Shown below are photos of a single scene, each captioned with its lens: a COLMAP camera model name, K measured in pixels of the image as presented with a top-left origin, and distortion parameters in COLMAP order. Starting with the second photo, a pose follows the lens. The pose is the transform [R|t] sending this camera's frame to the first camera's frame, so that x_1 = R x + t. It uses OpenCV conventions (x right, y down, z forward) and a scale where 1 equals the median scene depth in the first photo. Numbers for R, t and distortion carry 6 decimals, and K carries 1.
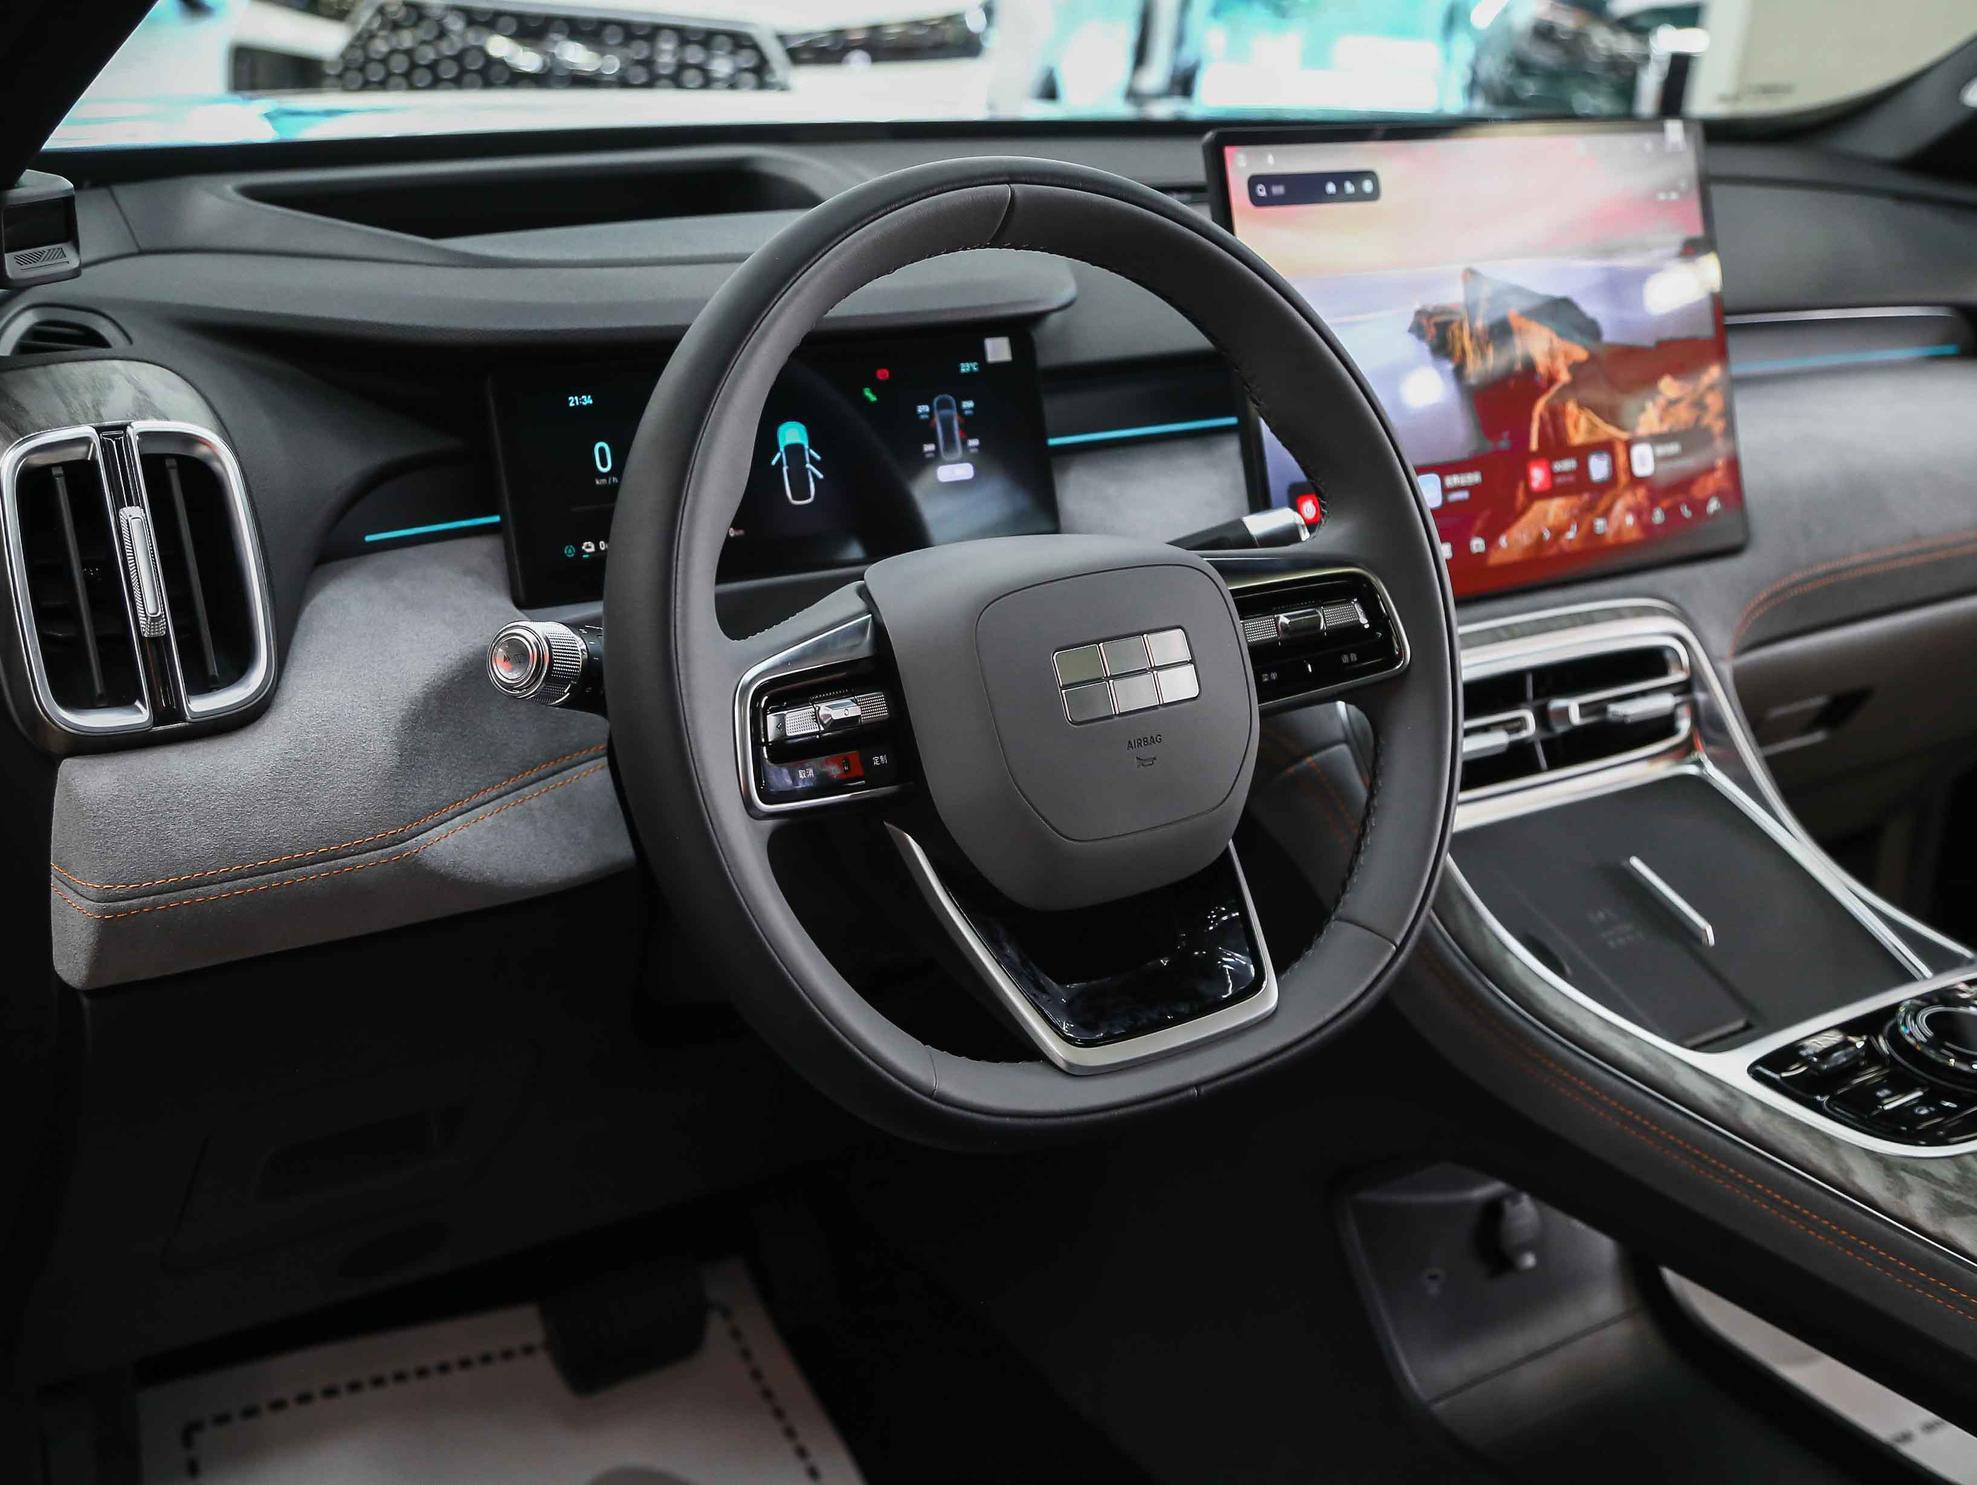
lens RADIAL K [[2372.8, 0, 988.5], [0, 2372.8, 742.5], [0, 0, 1]] dist [0.022795, 0.044779]
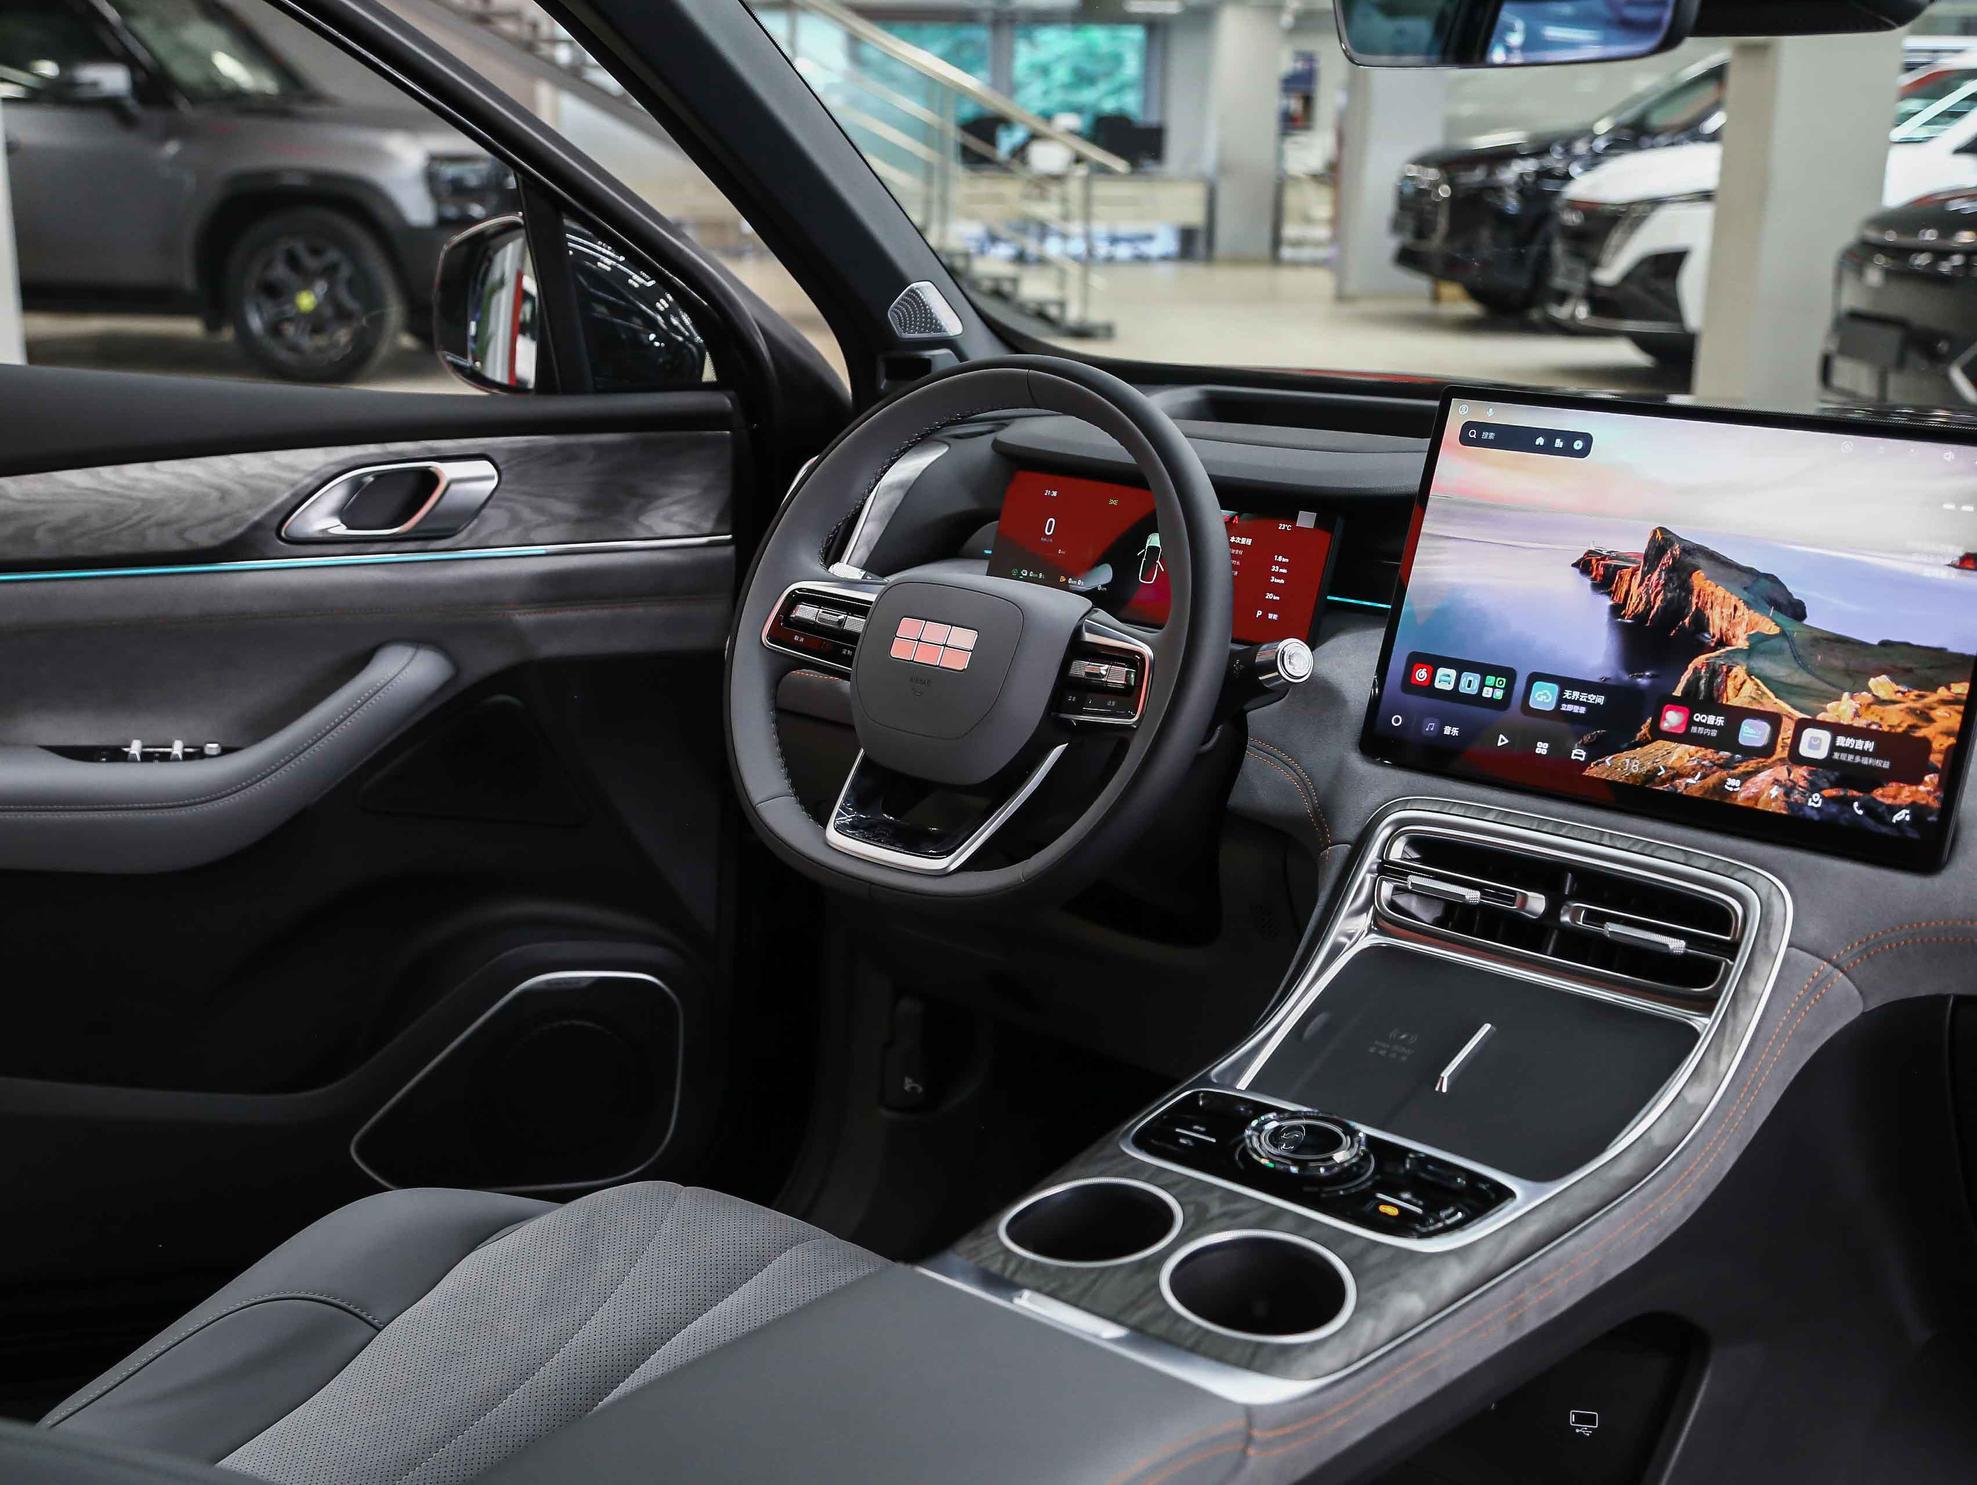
lens RADIAL K [[2487.6, 0, 993.4], [0, 2487.6, 738.7], [0, 0, 1]] dist [0.050778, 0.105768]
pose [[0.263320, 0.184205, -0.946959, 1.312101], [-0.349378, 0.933175, 0.084372, -0.095792], [0.899221, 0.308629, 0.310081, 0.376179]]
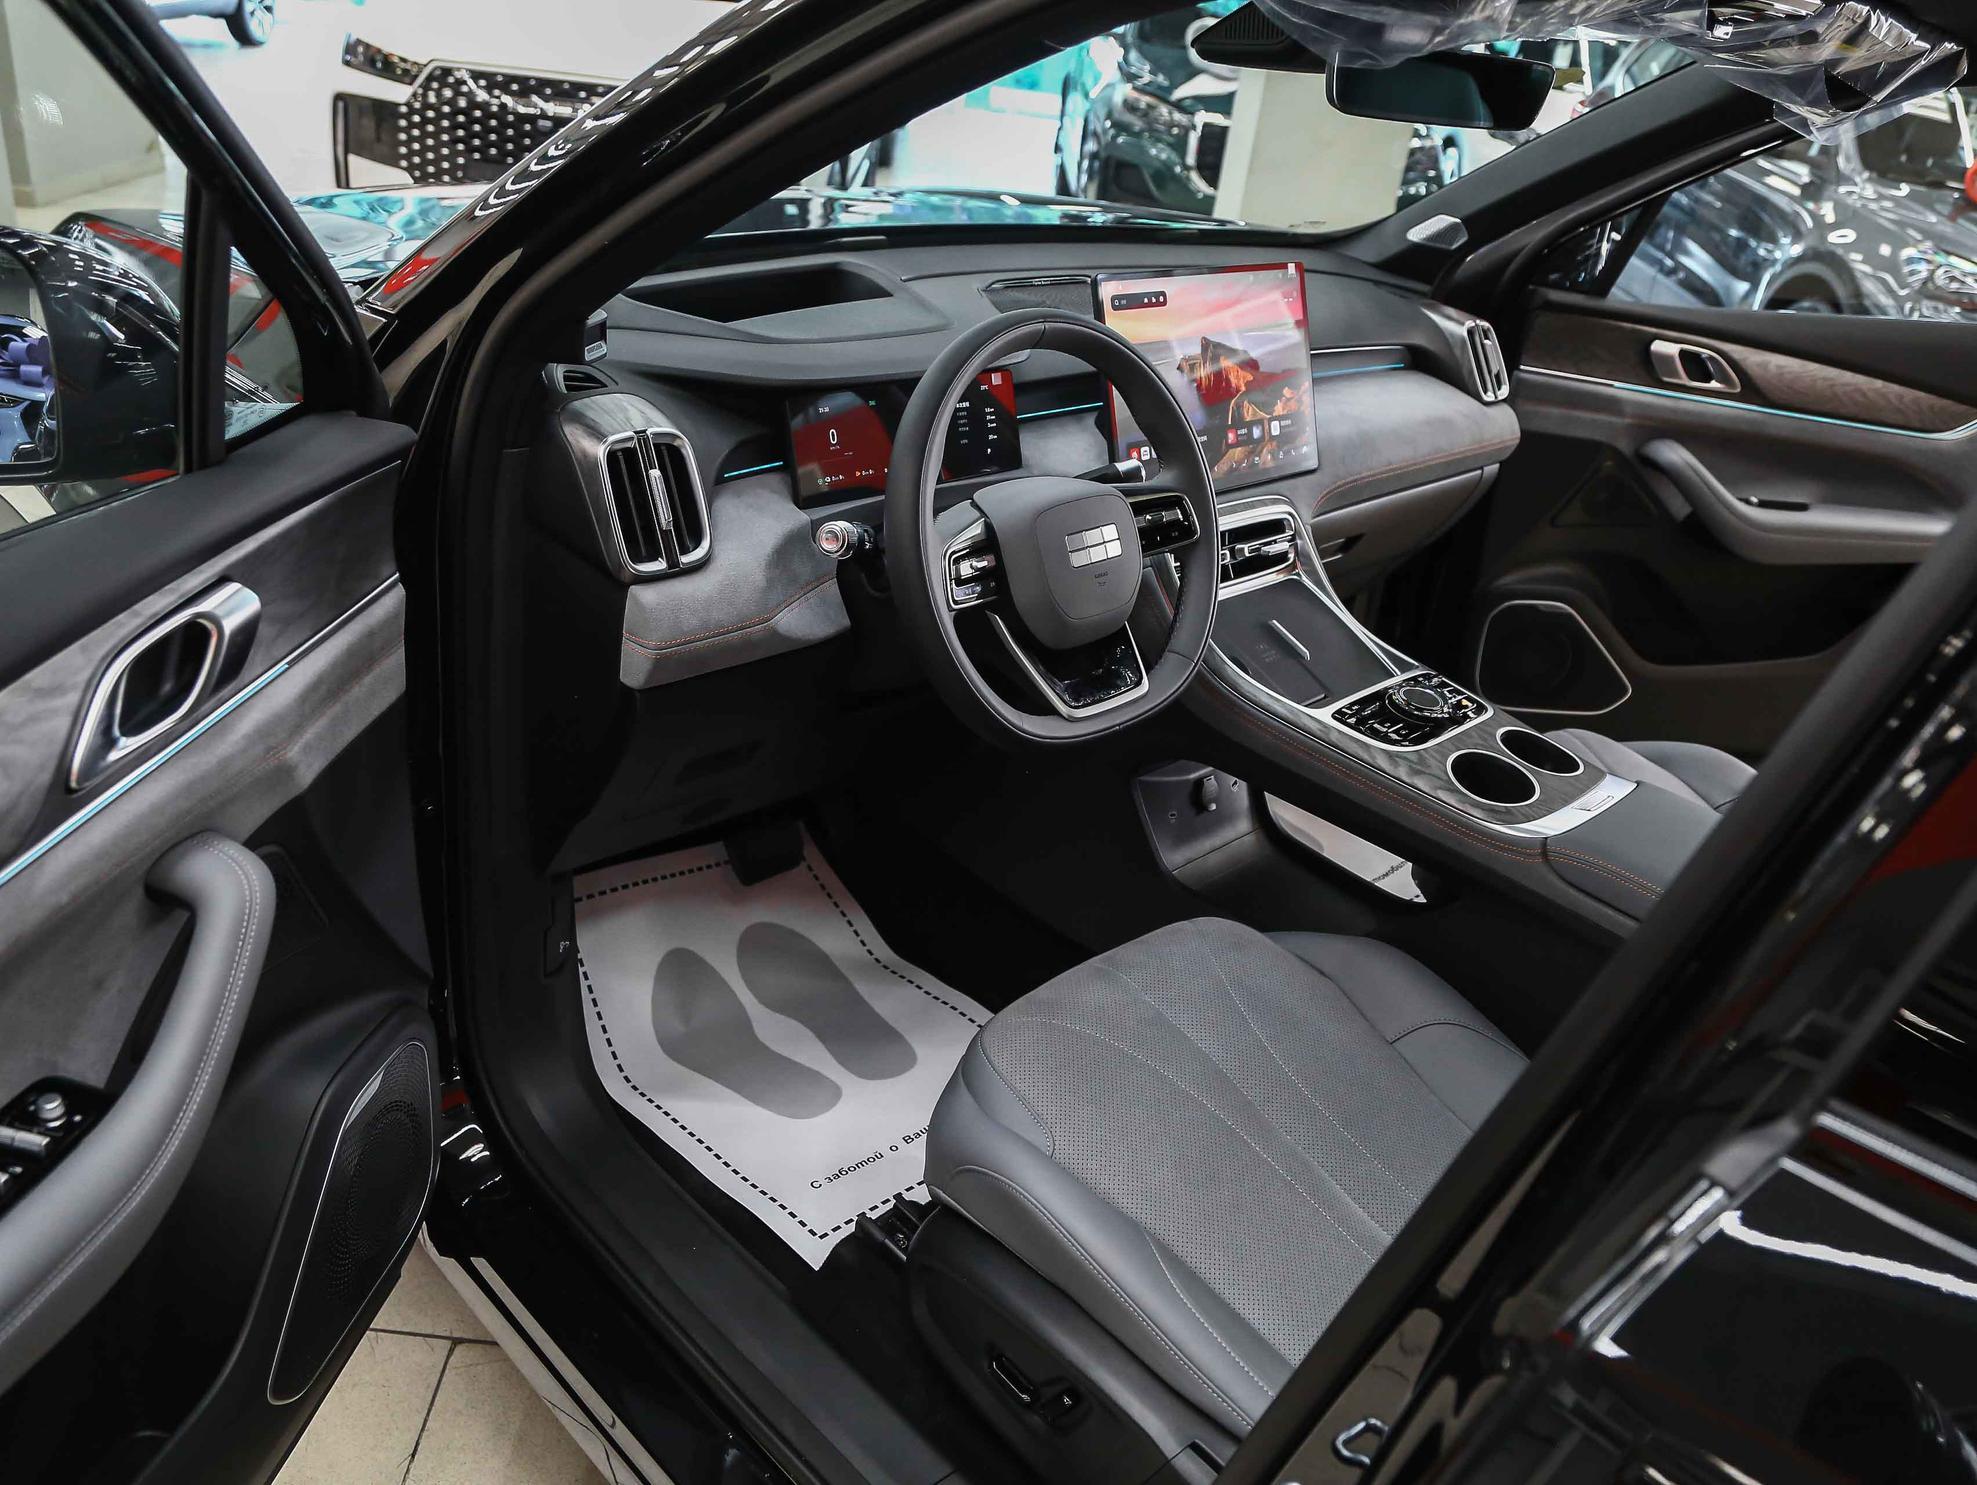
lens RADIAL K [[1507.8, 0, 977.3], [0, 1507.8, 737.6], [0, 0, 1]] dist [-0.117952, 0.068789]
pose [[0.988519, -0.016028, 0.150242, -0.201153], [-0.005415, 0.989961, 0.141240, -0.036584], [-0.150997, -0.140432, 0.978508, -0.306224]]
